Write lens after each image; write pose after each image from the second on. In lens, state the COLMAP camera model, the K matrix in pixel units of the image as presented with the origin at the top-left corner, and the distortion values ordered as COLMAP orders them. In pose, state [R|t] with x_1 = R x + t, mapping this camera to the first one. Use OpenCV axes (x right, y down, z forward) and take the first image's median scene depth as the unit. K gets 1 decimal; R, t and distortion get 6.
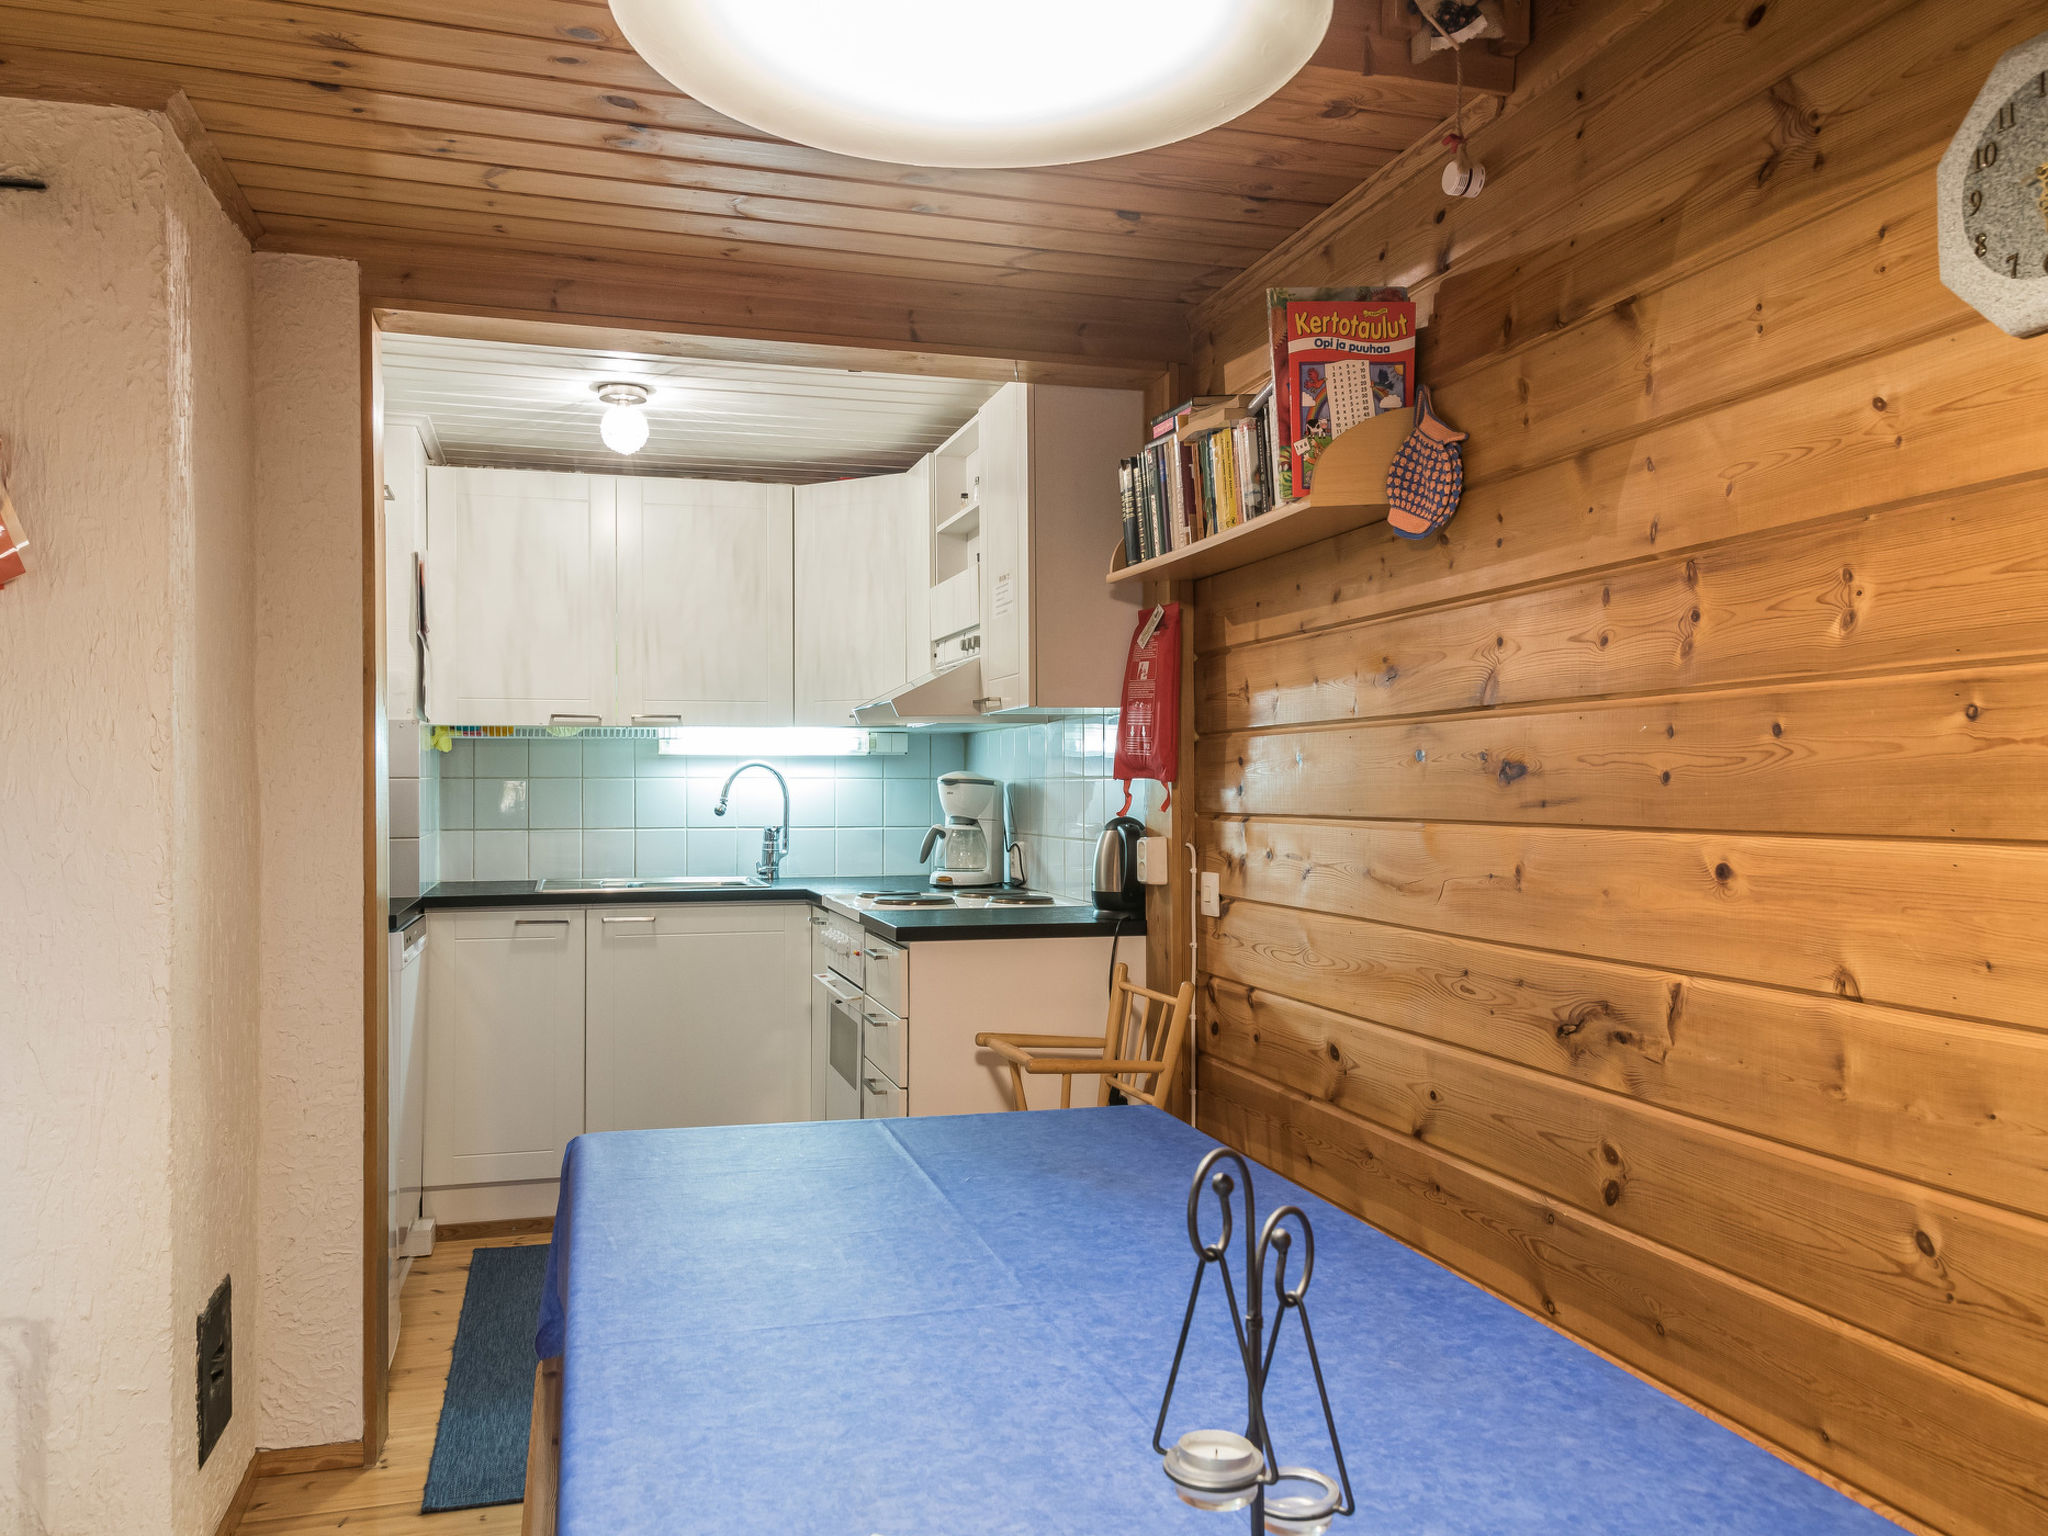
lens RADIAL K [[1561.6, 0, 1022.7], [0, 1561.6, 782.0], [0, 0, 1]] dist [0.003183, 0.001538]
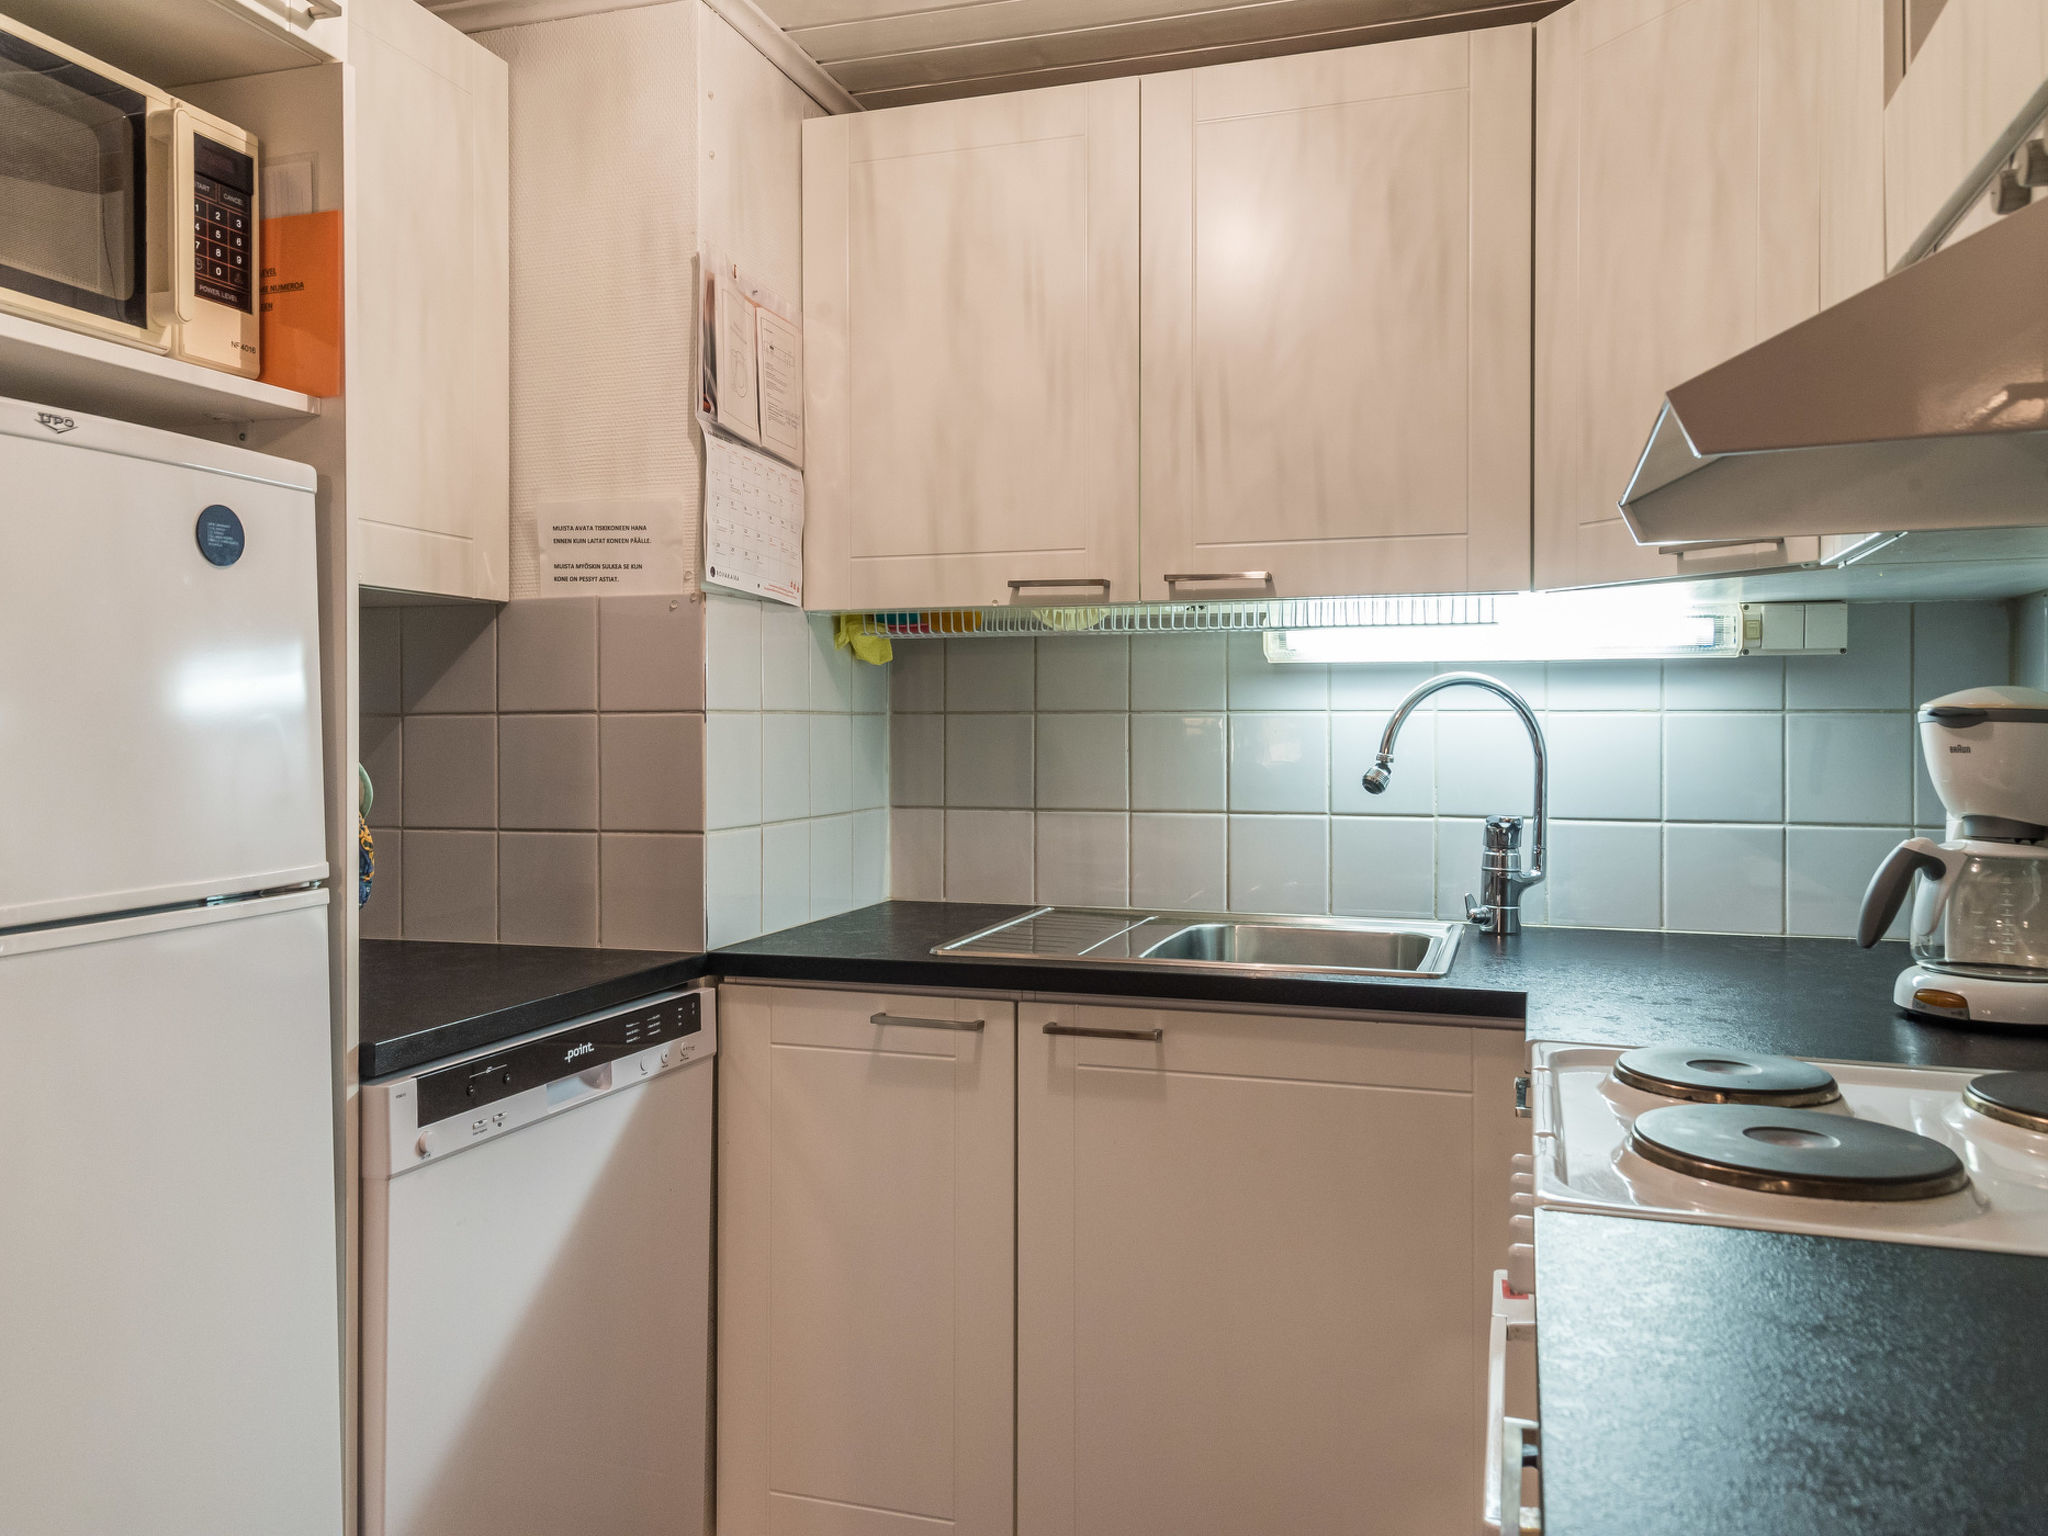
lens RADIAL K [[1600.0, 0, 1016.8], [0, 1600.0, 722.7], [0, 0, 1]] dist [0.031773, 0.000190]
pose [[0.831914, -0.000514, -0.554904, -0.020465], [0.000753, 1.000000, 0.000203, 0.000765], [0.554904, -0.000587, 0.831914, 0.558433]]
